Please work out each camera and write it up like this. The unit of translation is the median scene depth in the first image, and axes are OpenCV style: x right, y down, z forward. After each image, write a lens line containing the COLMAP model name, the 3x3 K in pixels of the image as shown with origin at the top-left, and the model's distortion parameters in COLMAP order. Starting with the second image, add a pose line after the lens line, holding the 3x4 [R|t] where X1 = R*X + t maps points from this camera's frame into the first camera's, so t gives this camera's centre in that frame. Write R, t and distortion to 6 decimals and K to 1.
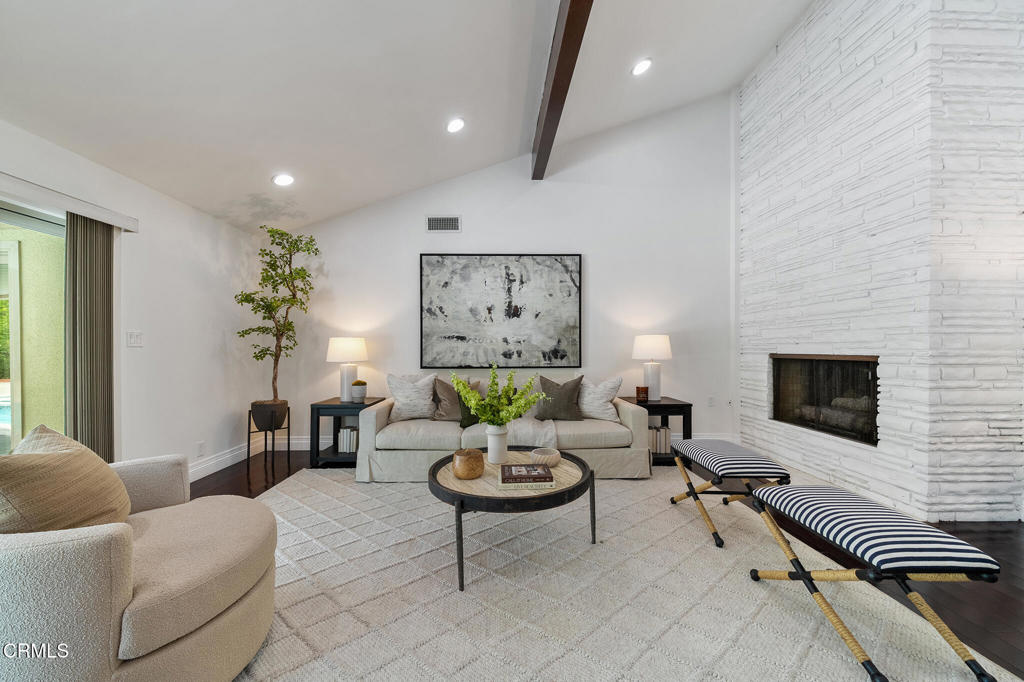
lens RADIAL K [[351.6, 0, 506.2], [0, 351.6, 351.5], [0, 0, 1]] dist [-0.001021, -0.000209]
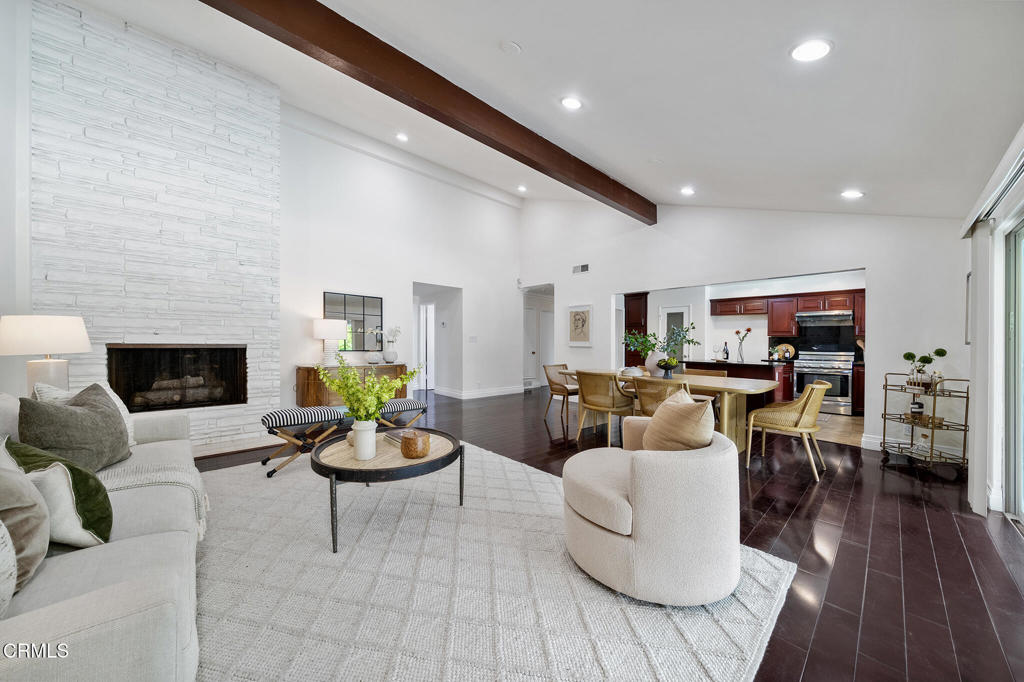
lens RADIAL K [[351.6, 0, 504.5], [0, 351.6, 341.2], [0, 0, 1]] dist [-0.001021, -0.000209]
pose [[-0.652216, -0.001524, 0.758032, -0.626957], [-0.001750, 0.999998, 0.000505, -0.002940], [-0.758032, -0.000997, -0.652217, 0.841255]]
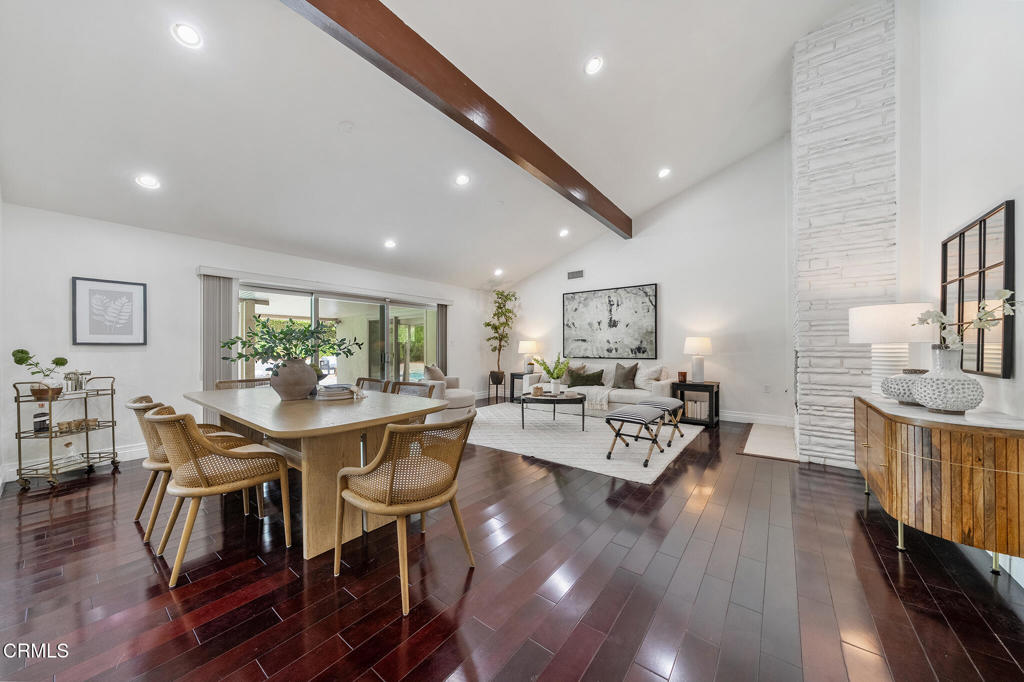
lens RADIAL K [[343.3, 0, 508.0], [0, 343.3, 347.2], [0, 0, 1]] dist [0.001015, 0.000021]
pose [[0.769899, 0.000559, -0.638165, 0.706775], [-0.005476, 0.999969, -0.005730, 0.007145], [0.638142, 0.007906, 0.769878, -0.565087]]
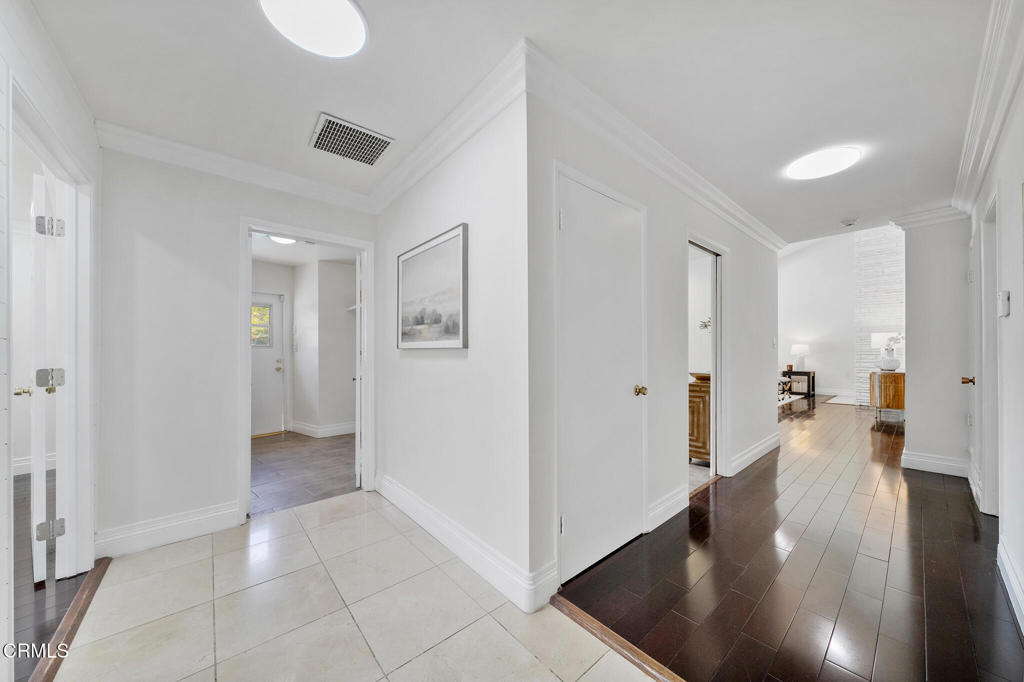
lens RADIAL K [[351.6, 0, 506.5], [0, 351.6, 351.9], [0, 0, 1]] dist [-0.001021, -0.000209]
pose [[0.625984, 0.000901, -0.779835, 1.015291], [-0.006436, 0.999971, -0.004010, 0.028030], [0.779809, 0.007529, 0.625972, -2.015799]]
